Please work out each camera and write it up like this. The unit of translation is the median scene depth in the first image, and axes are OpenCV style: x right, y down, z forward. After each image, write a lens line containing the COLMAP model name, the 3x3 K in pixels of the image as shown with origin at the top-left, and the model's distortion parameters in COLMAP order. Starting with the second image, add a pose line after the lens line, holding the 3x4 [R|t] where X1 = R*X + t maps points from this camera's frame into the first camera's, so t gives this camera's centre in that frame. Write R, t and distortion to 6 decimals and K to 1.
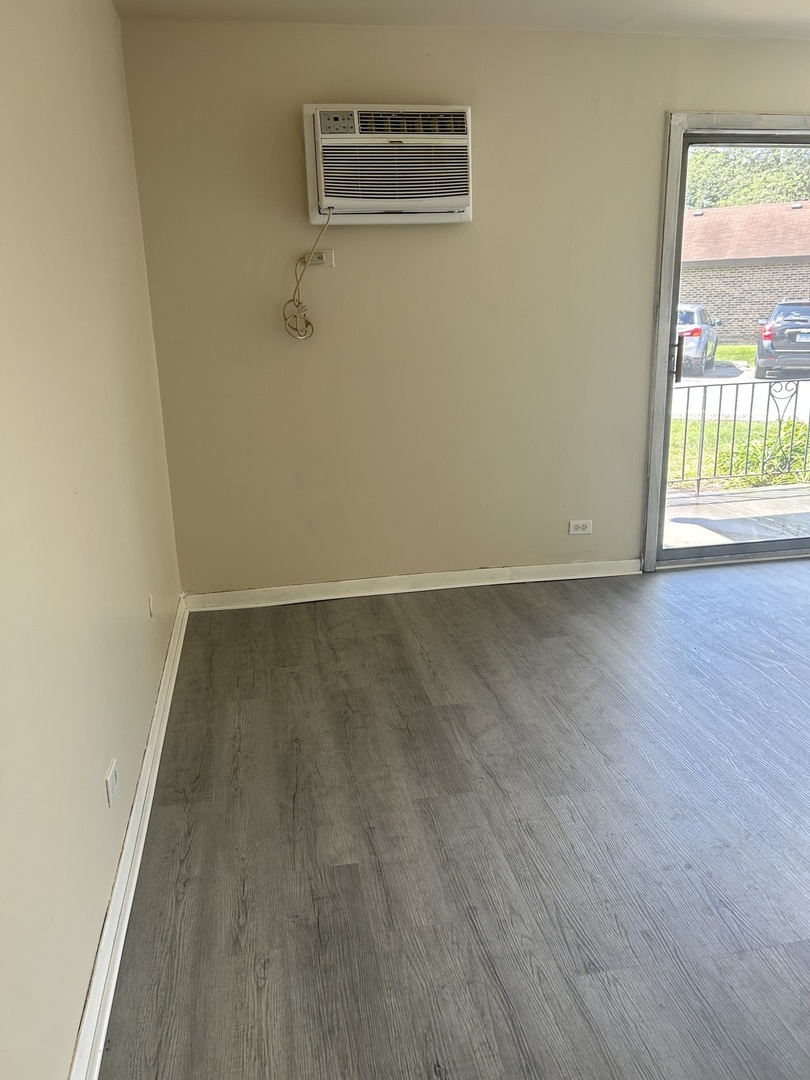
lens RADIAL K [[819.2, 0, 410.8], [0, 819.2, 545.8], [0, 0, 1]] dist [0.044569, -0.046618]
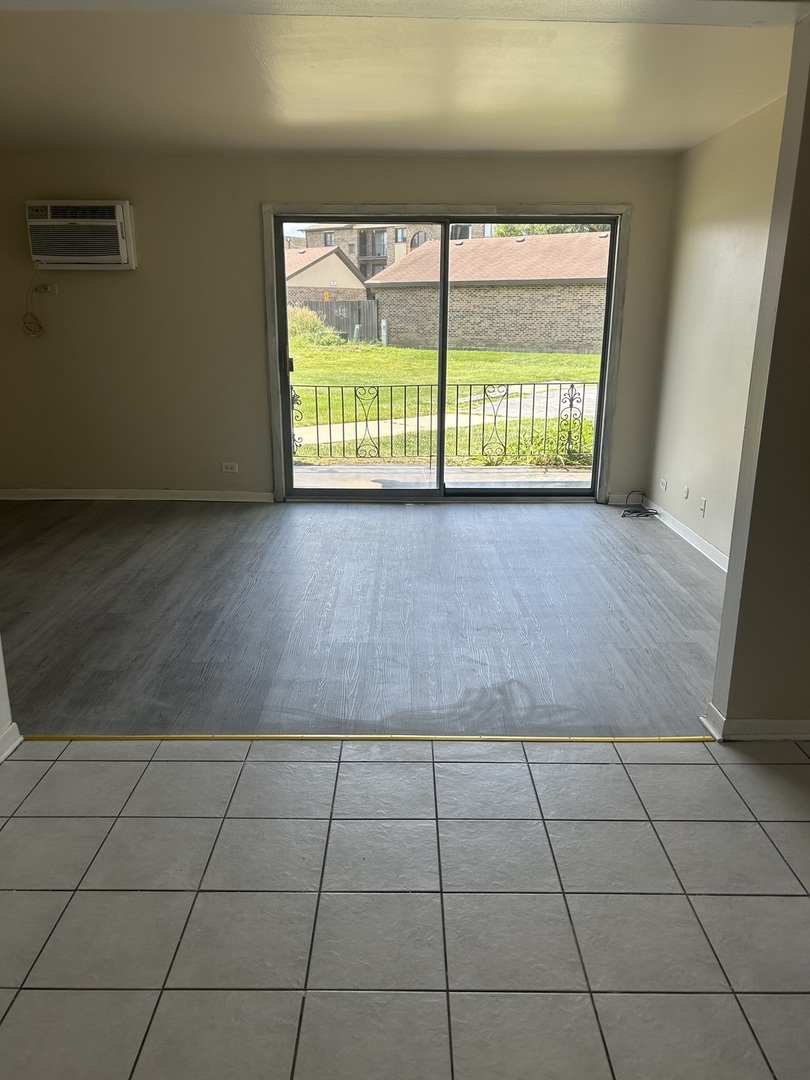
lens RADIAL K [[819.2, 0, 403.0], [0, 819.2, 548.5], [0, 0, 1]] dist [0.044569, -0.046618]
pose [[0.979776, 0.083014, -0.182063, 1.027307], [-0.082802, 0.996527, 0.008782, 0.110363], [0.182159, 0.006471, 0.983248, -0.557925]]
